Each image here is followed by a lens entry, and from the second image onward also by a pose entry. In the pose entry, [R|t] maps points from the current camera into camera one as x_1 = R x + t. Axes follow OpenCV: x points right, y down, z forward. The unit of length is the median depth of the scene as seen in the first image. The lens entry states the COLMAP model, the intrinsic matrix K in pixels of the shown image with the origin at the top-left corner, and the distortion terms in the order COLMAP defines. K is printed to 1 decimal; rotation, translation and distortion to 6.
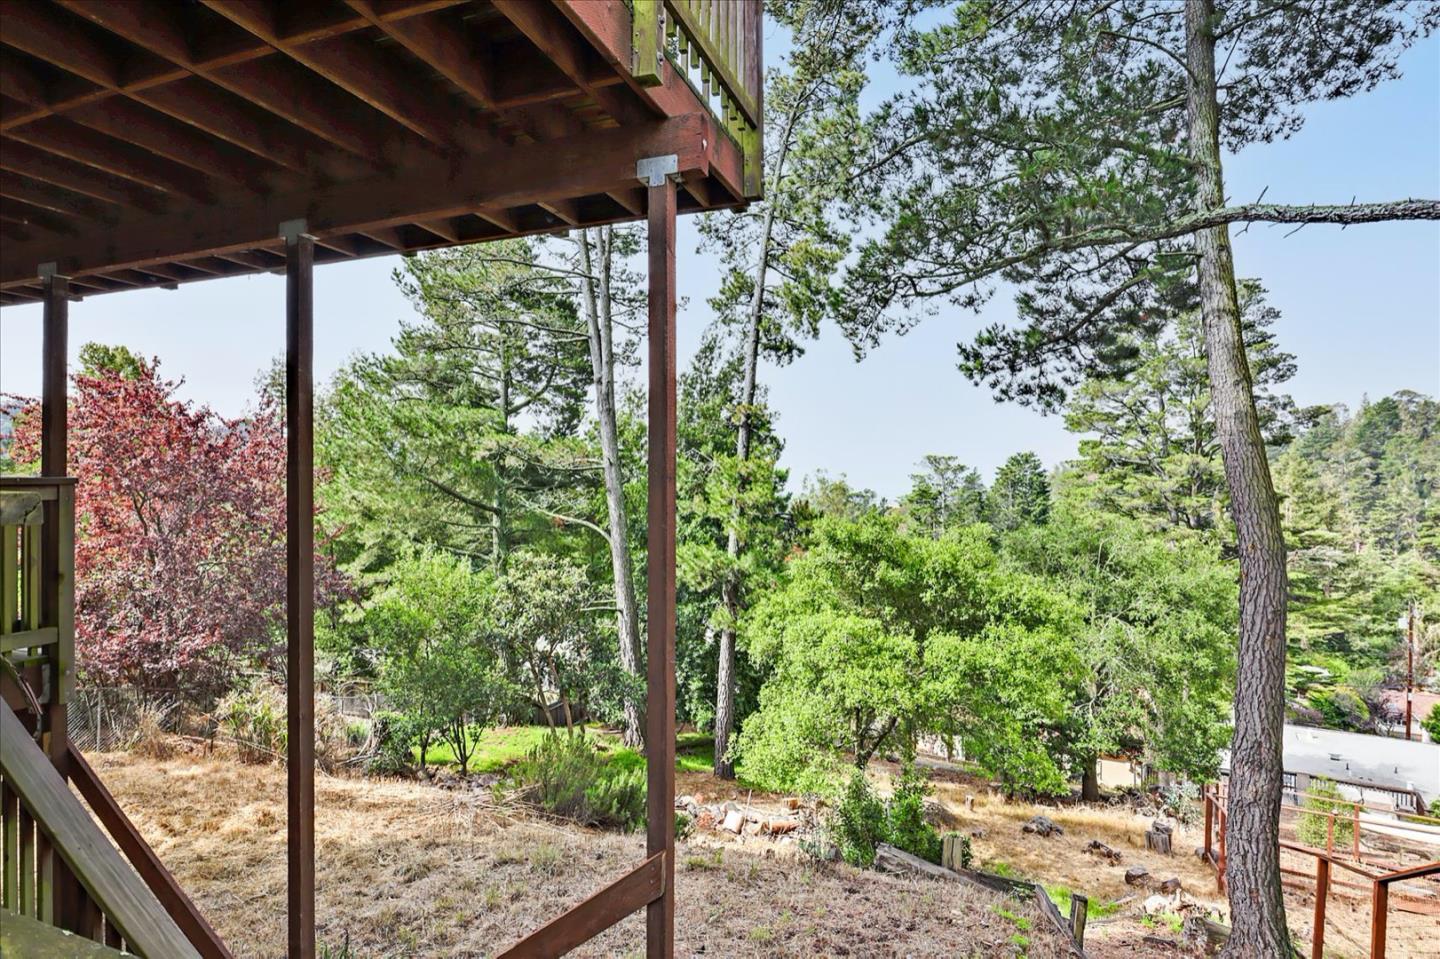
lens RADIAL K [[746.8, 0, 725.3], [0, 746.8, 476.3], [0, 0, 1]] dist [-0.021087, 0.000286]
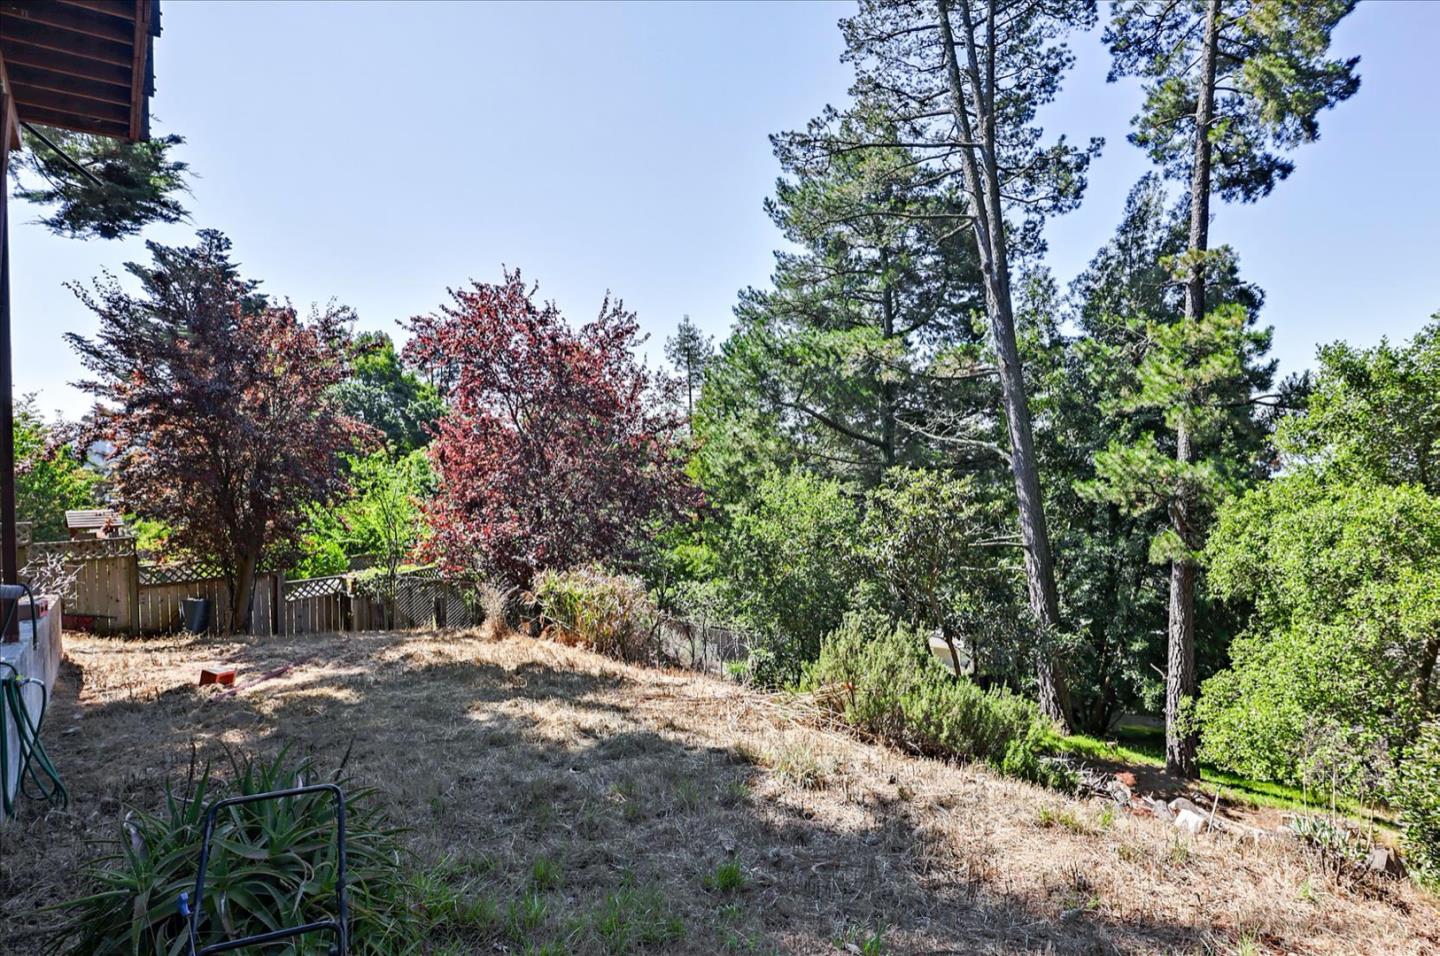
lens RADIAL K [[761.8, 0, 719.8], [0, 761.8, 479.6], [0, 0, 1]] dist [-0.048400, 0.016334]
pose [[0.839824, -0.042377, -0.541202, 0.024361], [0.046003, 0.998918, -0.006830, 0.107723], [0.540905, -0.019161, 0.840865, 0.166300]]
